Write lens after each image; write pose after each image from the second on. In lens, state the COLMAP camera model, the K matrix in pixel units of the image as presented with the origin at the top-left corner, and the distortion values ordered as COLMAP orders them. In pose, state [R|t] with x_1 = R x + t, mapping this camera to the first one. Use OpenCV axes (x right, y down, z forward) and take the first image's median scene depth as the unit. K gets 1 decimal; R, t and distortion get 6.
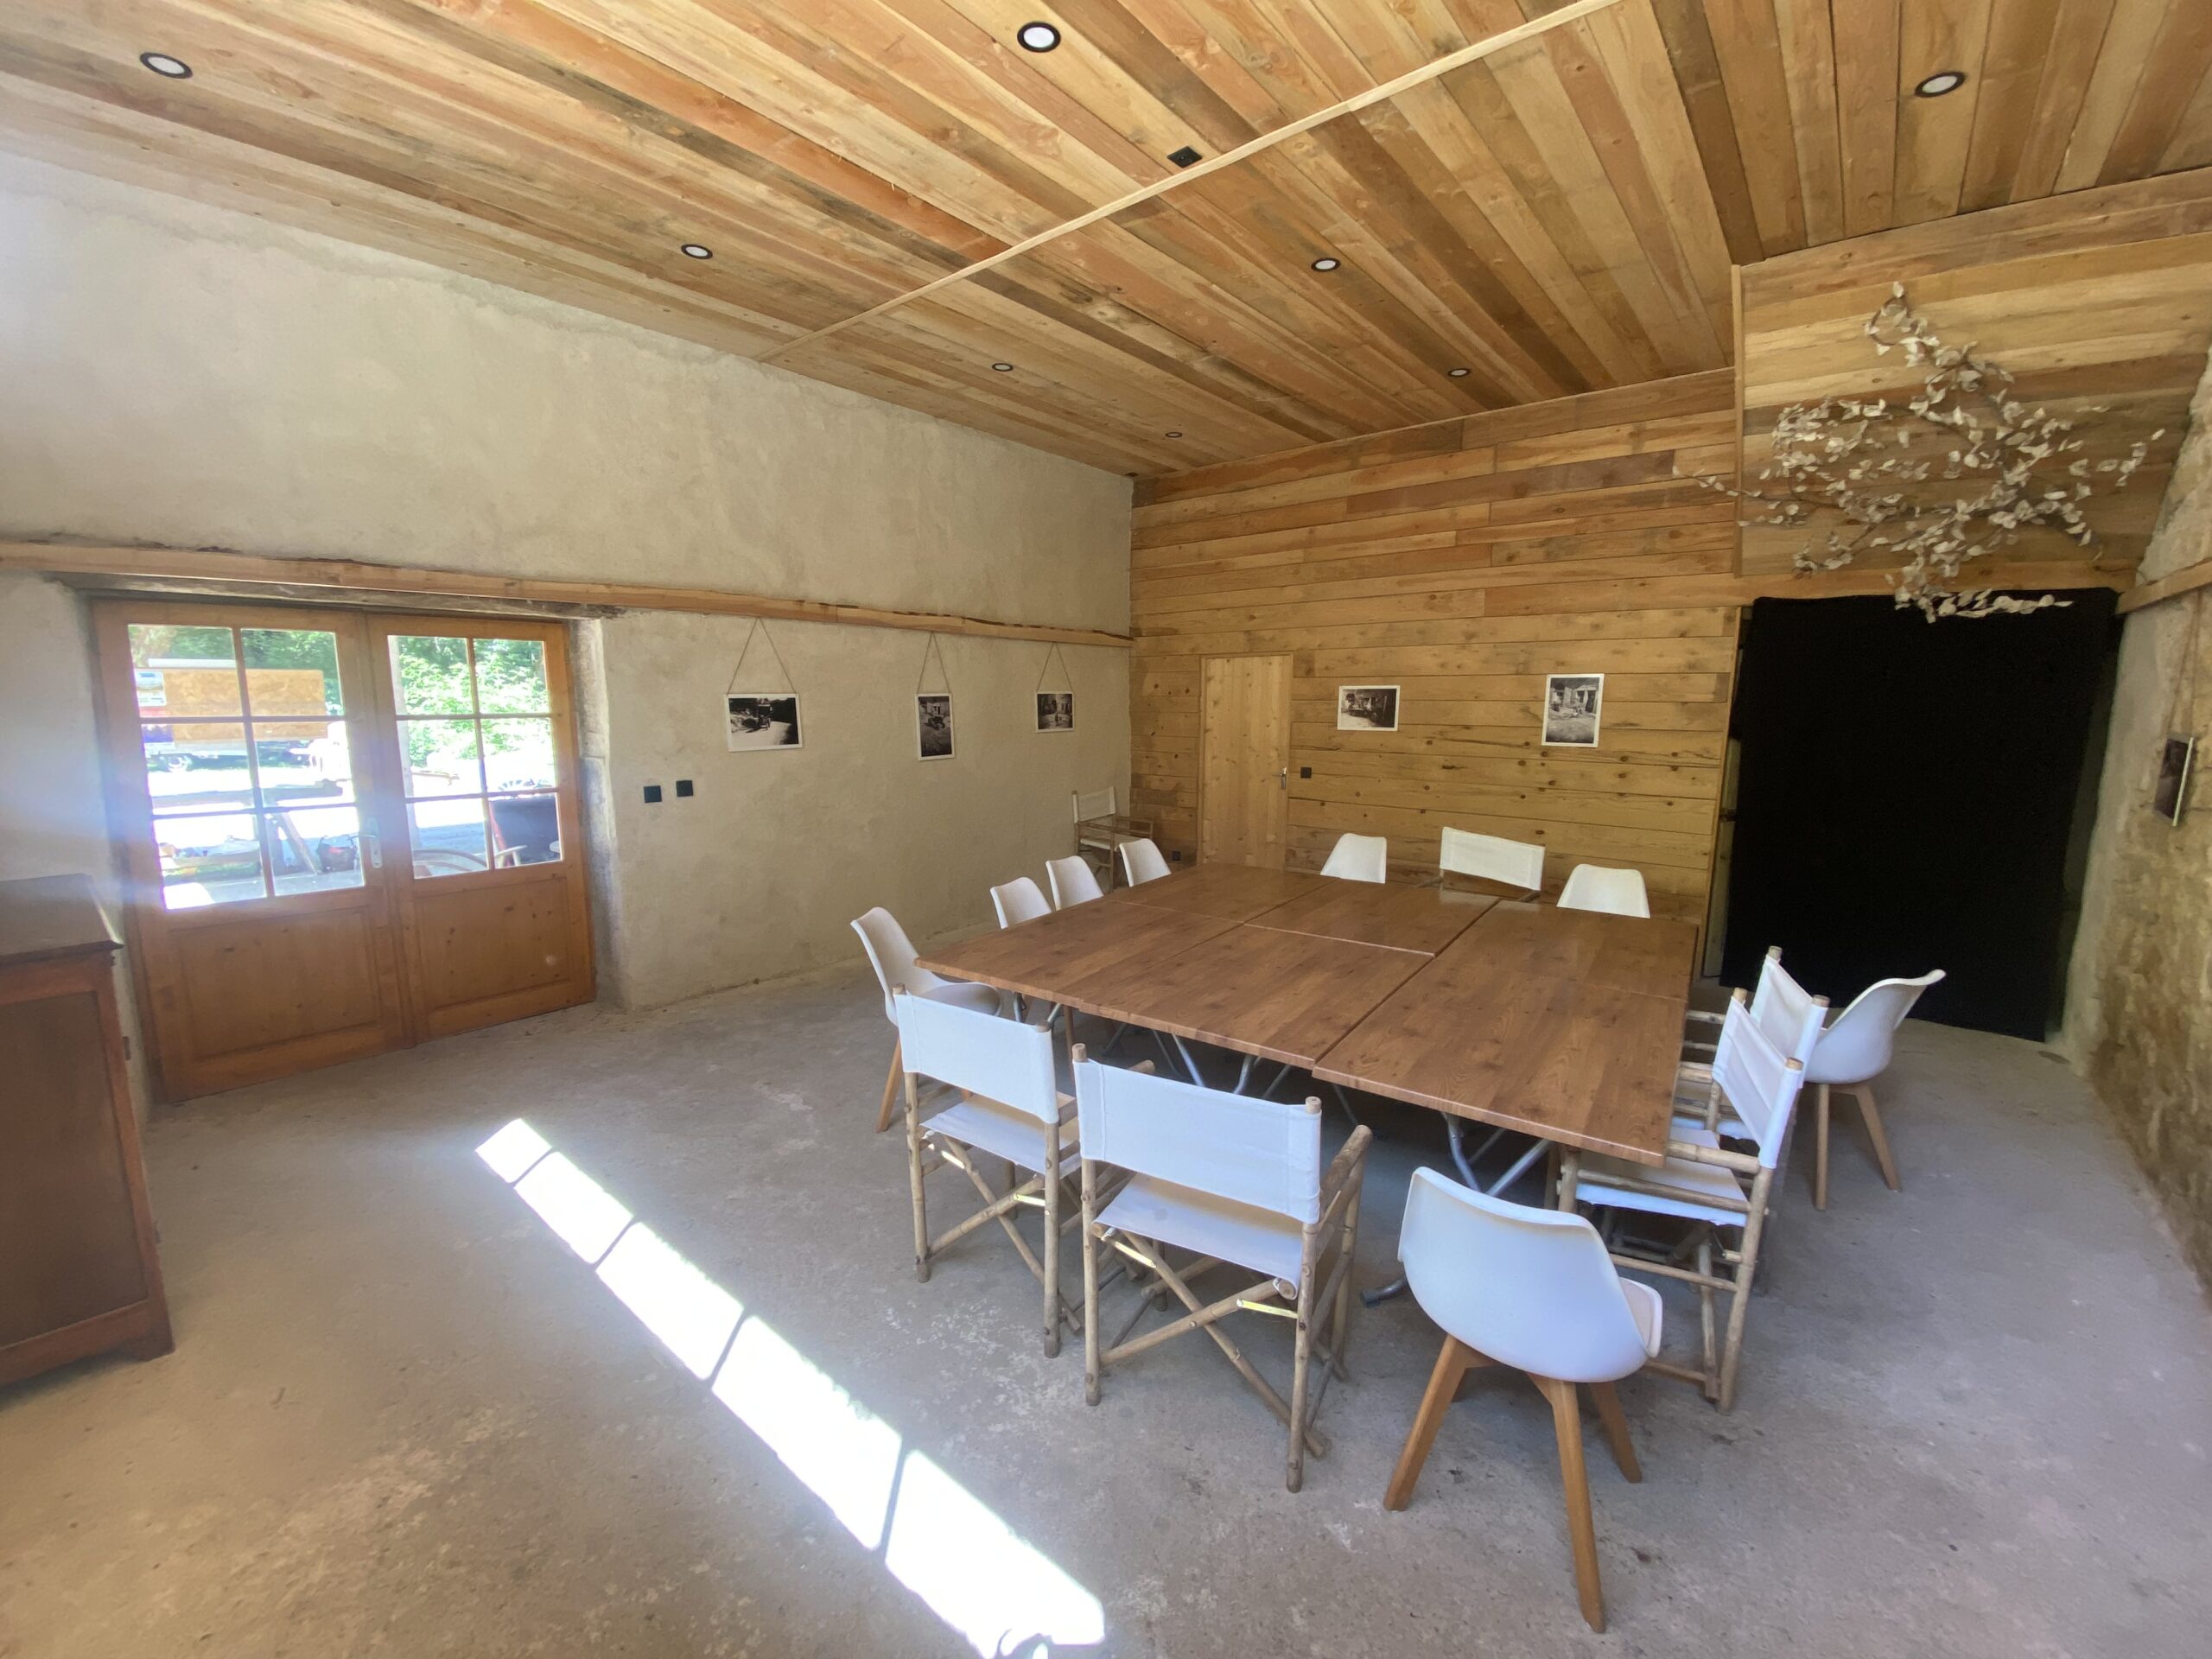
lens RADIAL K [[901.4, 0, 1091.6], [0, 901.4, 843.1], [0, 0, 1]] dist [0.002276, -0.000991]
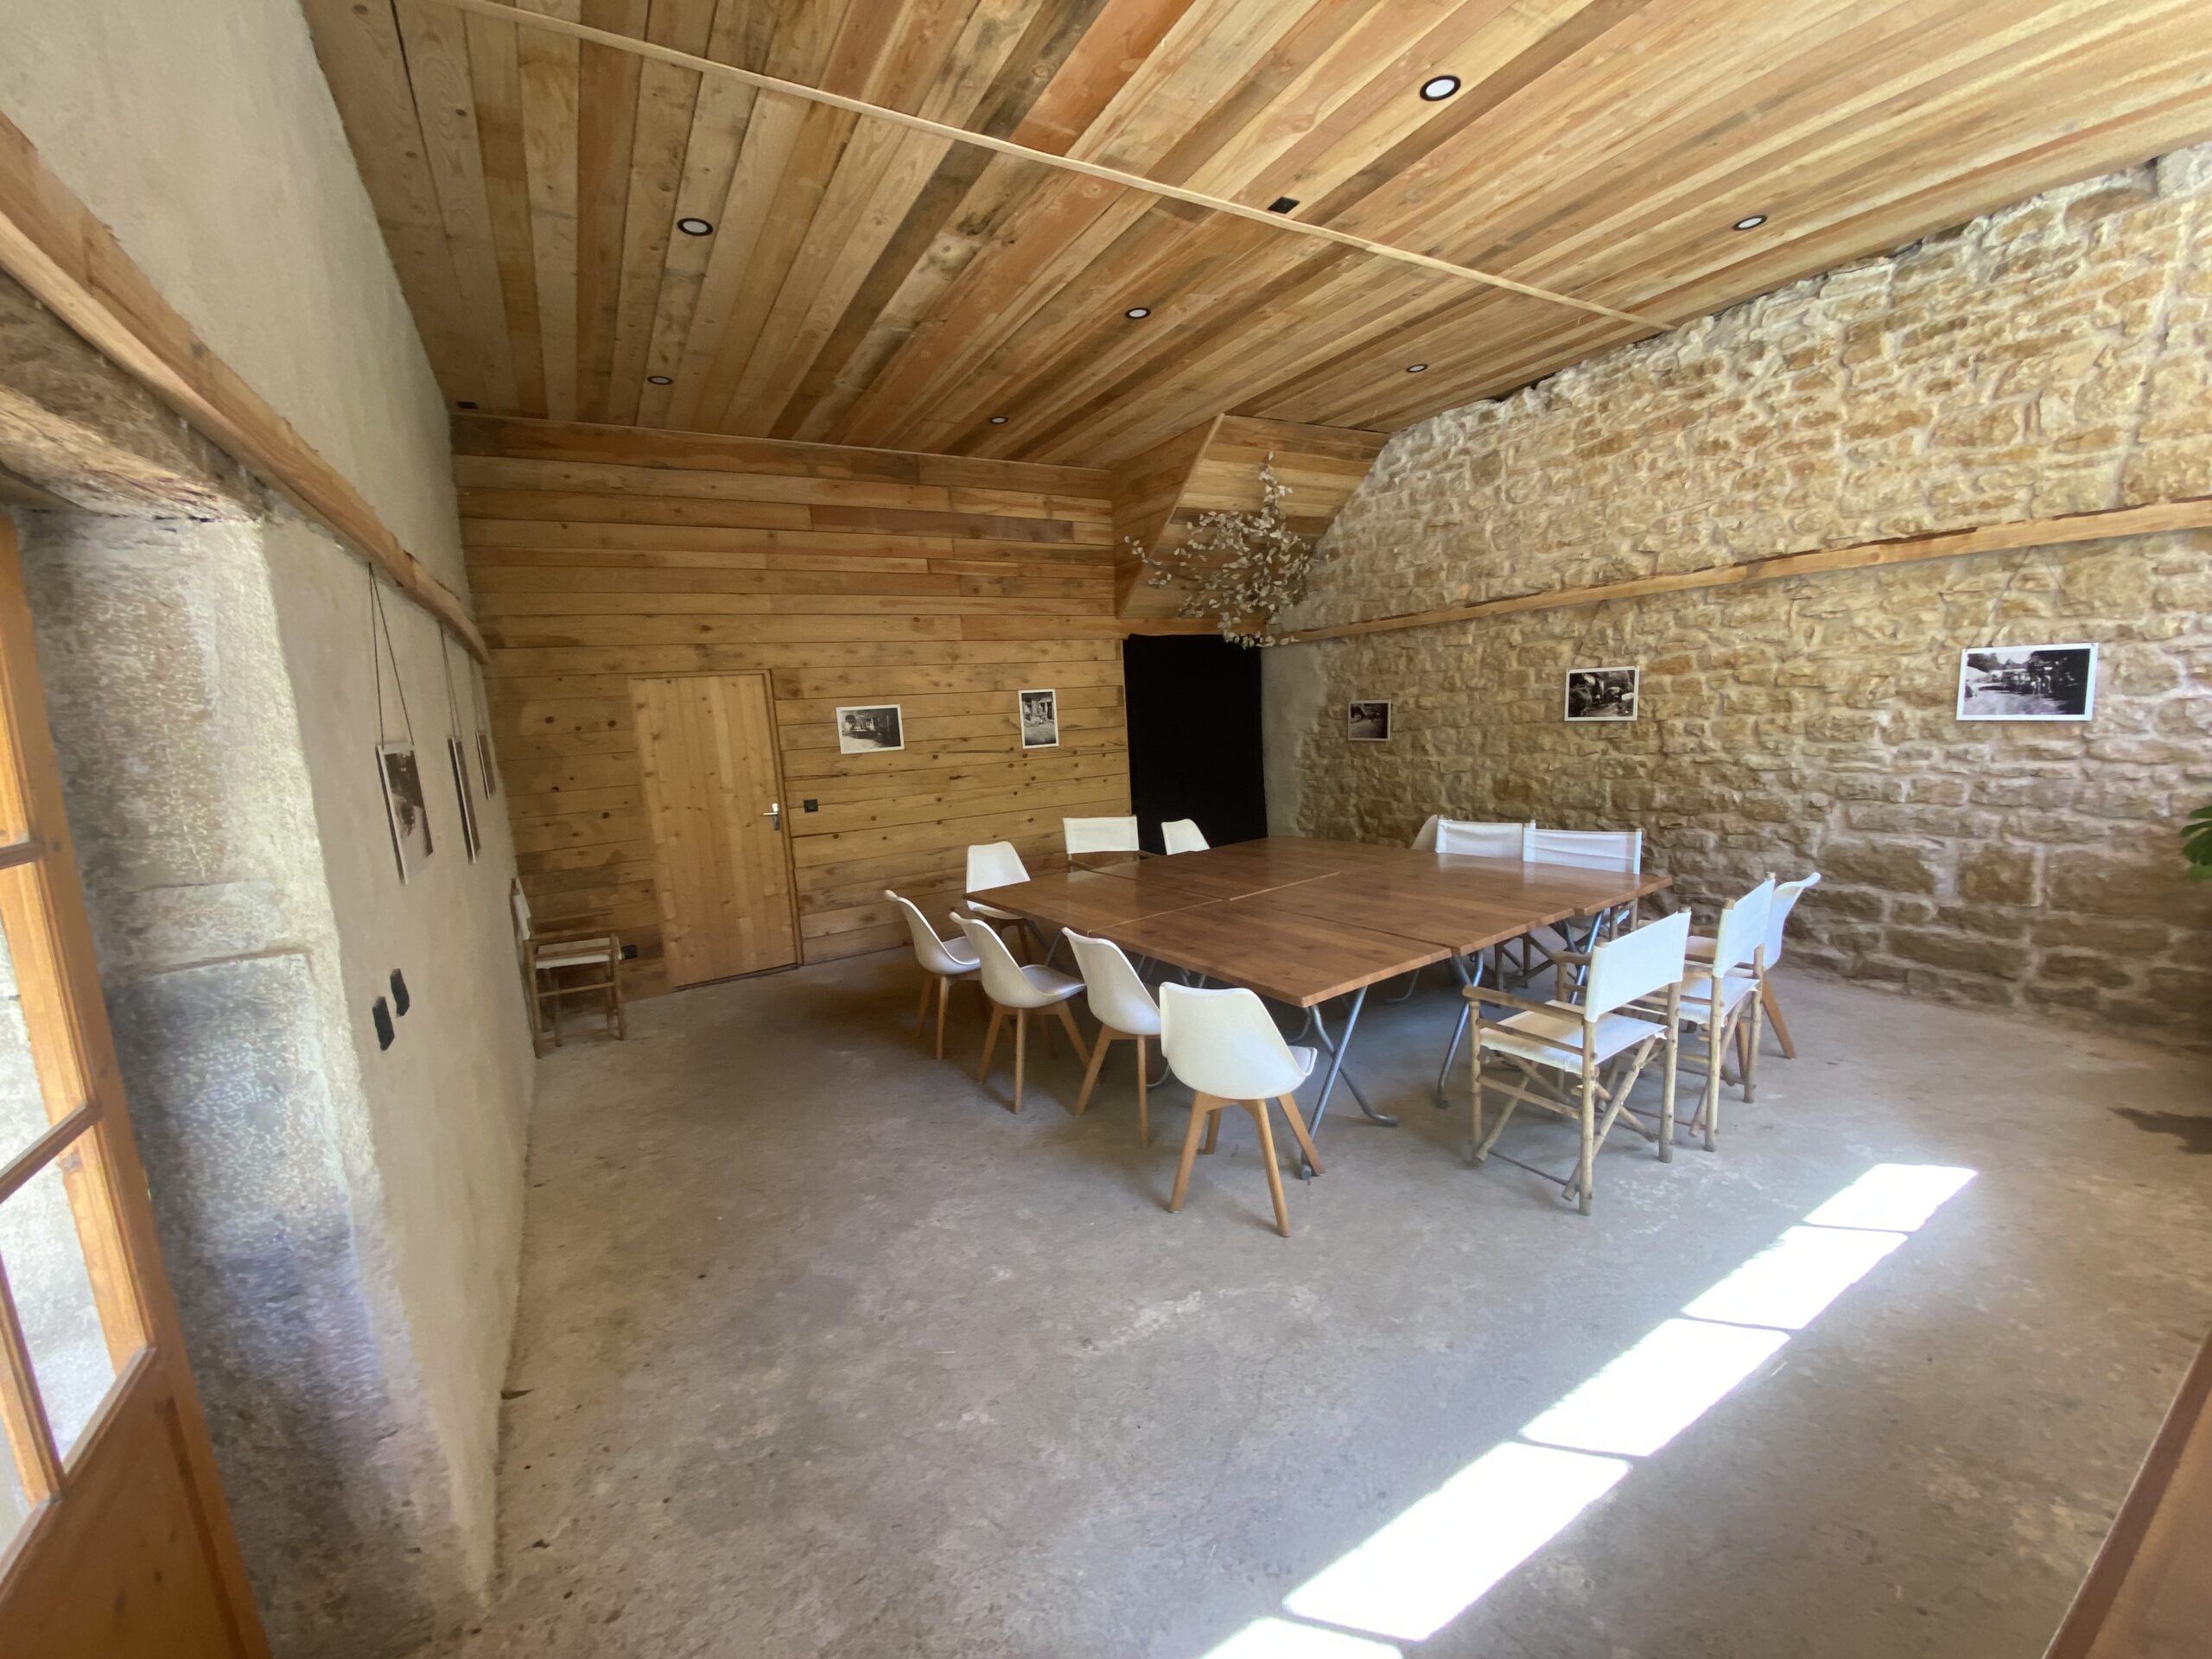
lens RADIAL K [[901.4, 0, 1117.3], [0, 901.4, 842.8], [0, 0, 1]] dist [0.002276, -0.000991]
pose [[0.312369, -0.165965, 0.935351, -0.608050], [0.209254, 0.972457, 0.102667, -0.084205], [-0.926628, 0.163656, 0.338494, 0.503477]]
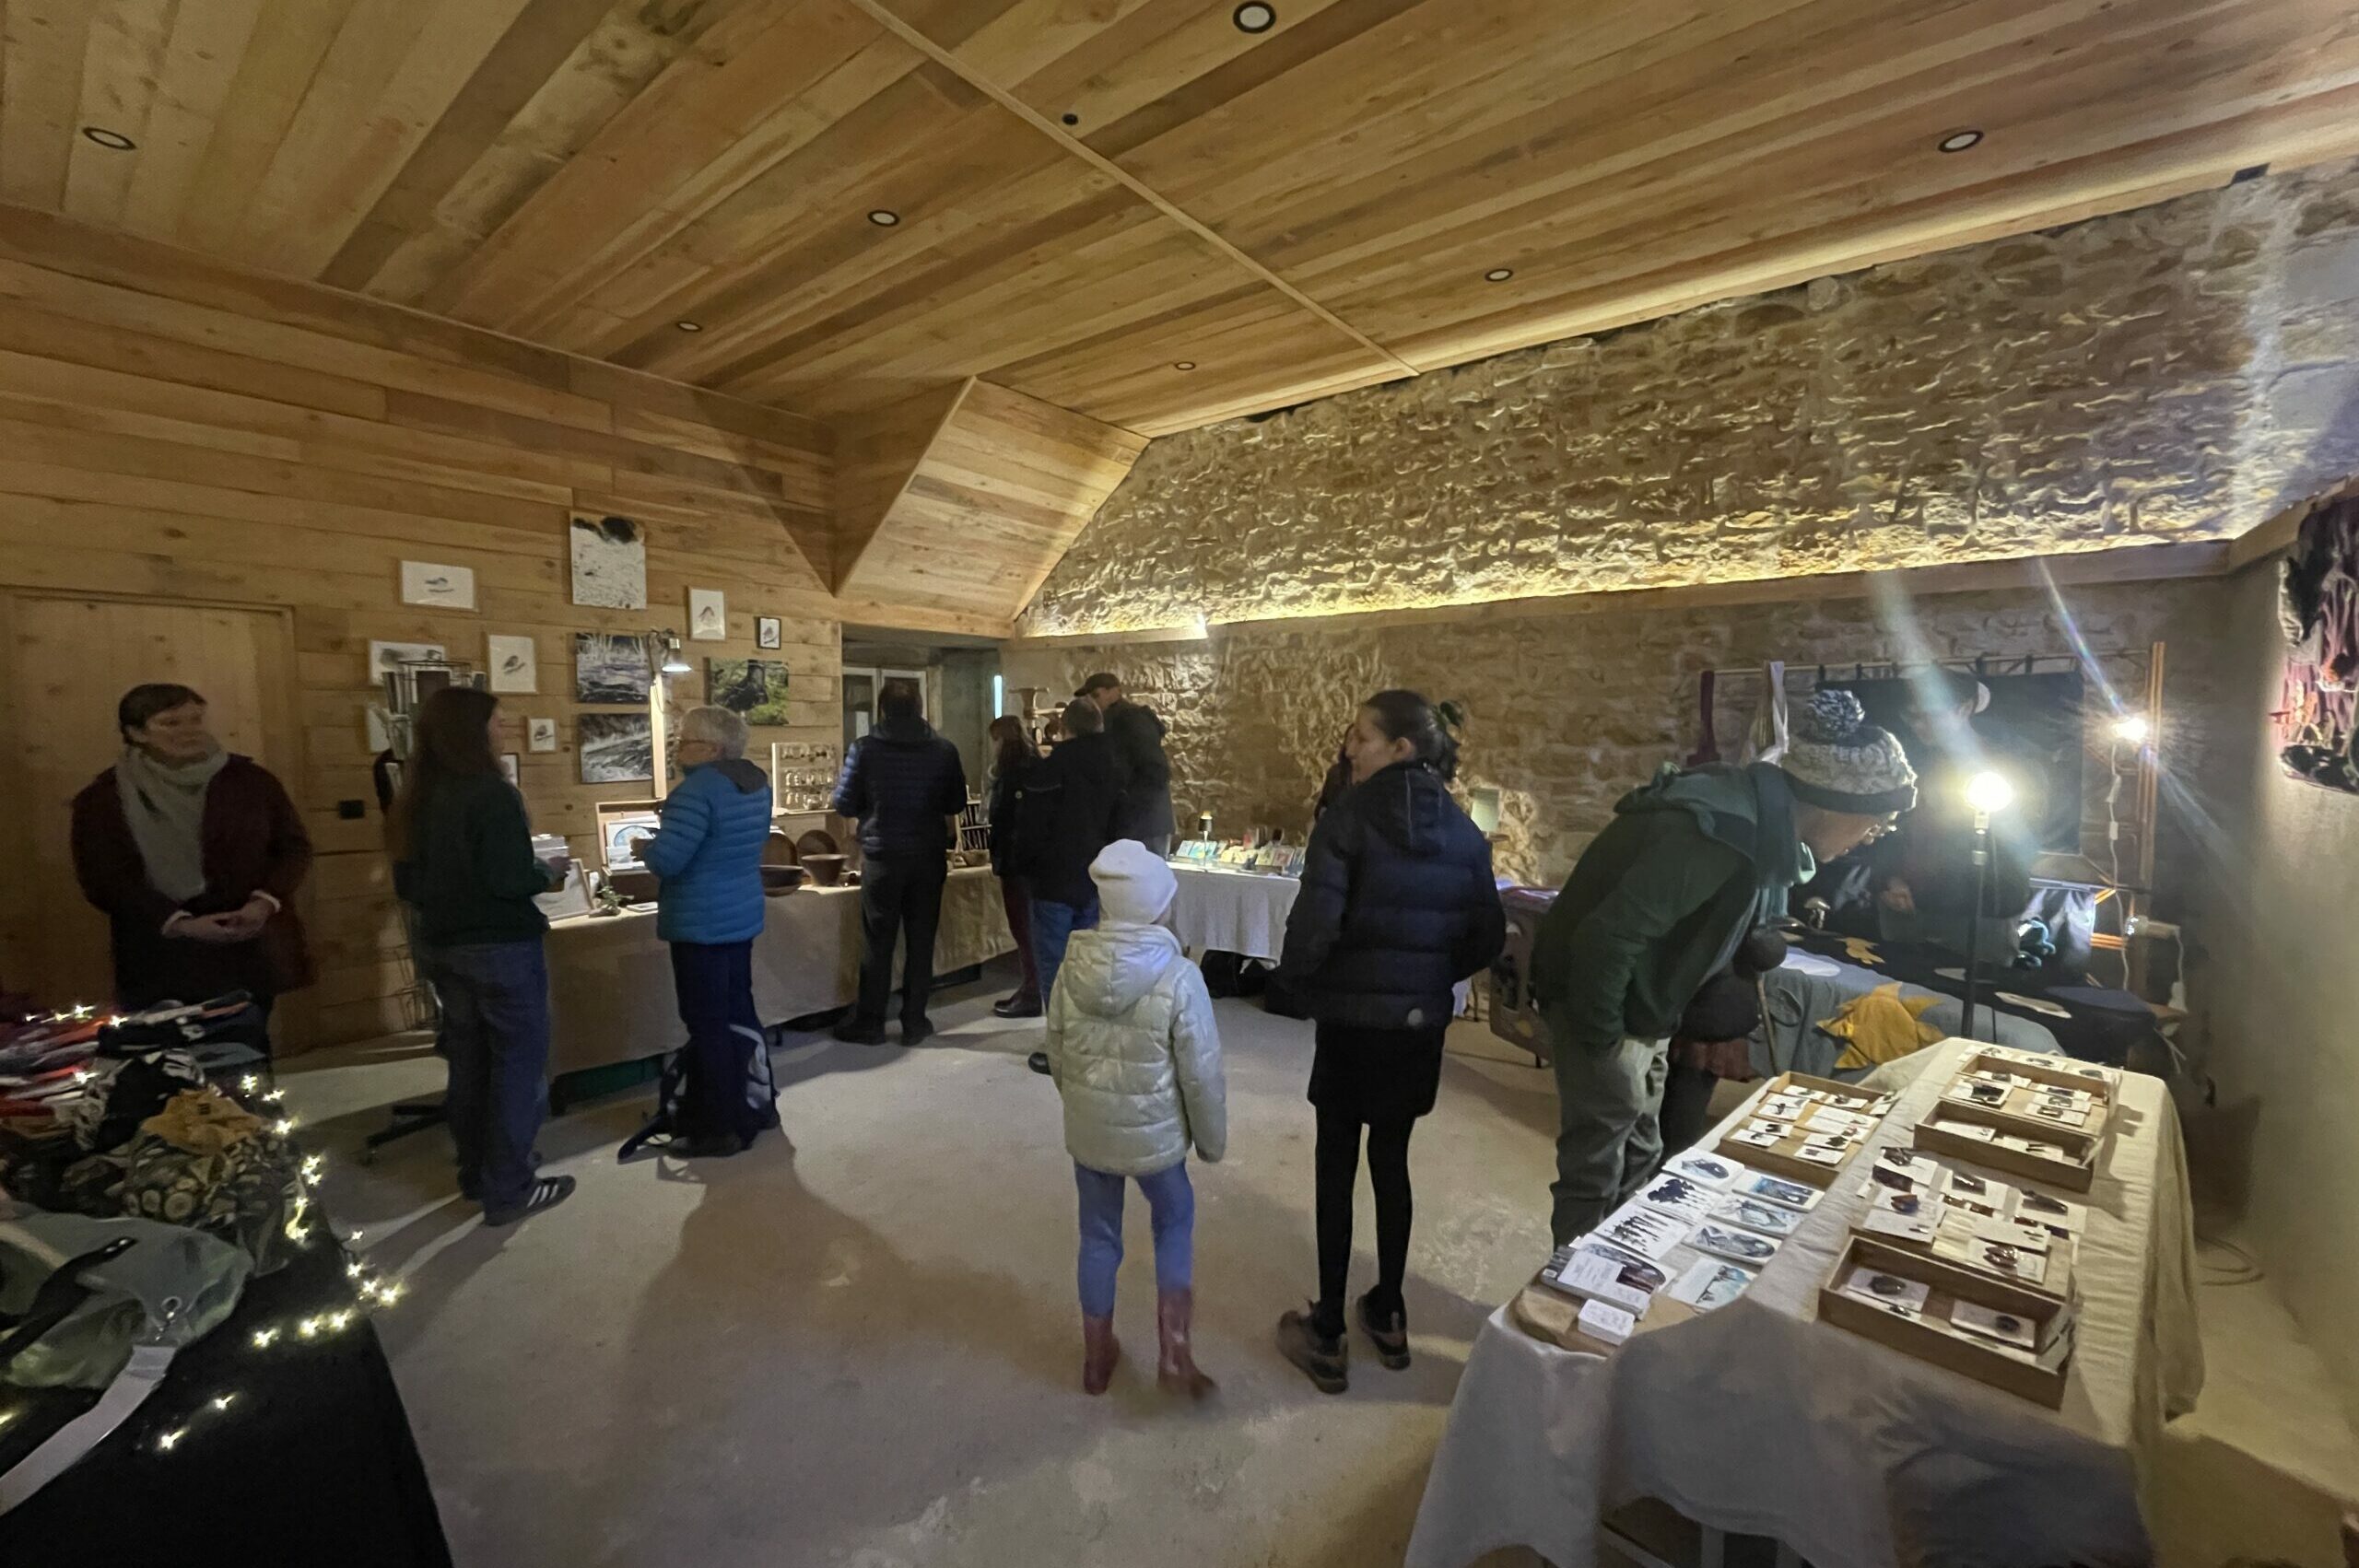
lens RADIAL K [[956.3, 0, 1181.8], [0, 956.3, 793.9], [0, 0, 1]] dist [0.000431, -0.000785]
pose [[-0.040669, -0.079376, 0.996015, -0.518679], [0.152124, 0.984727, 0.084688, -0.067185], [-0.987524, 0.154962, -0.027973, 0.547630]]
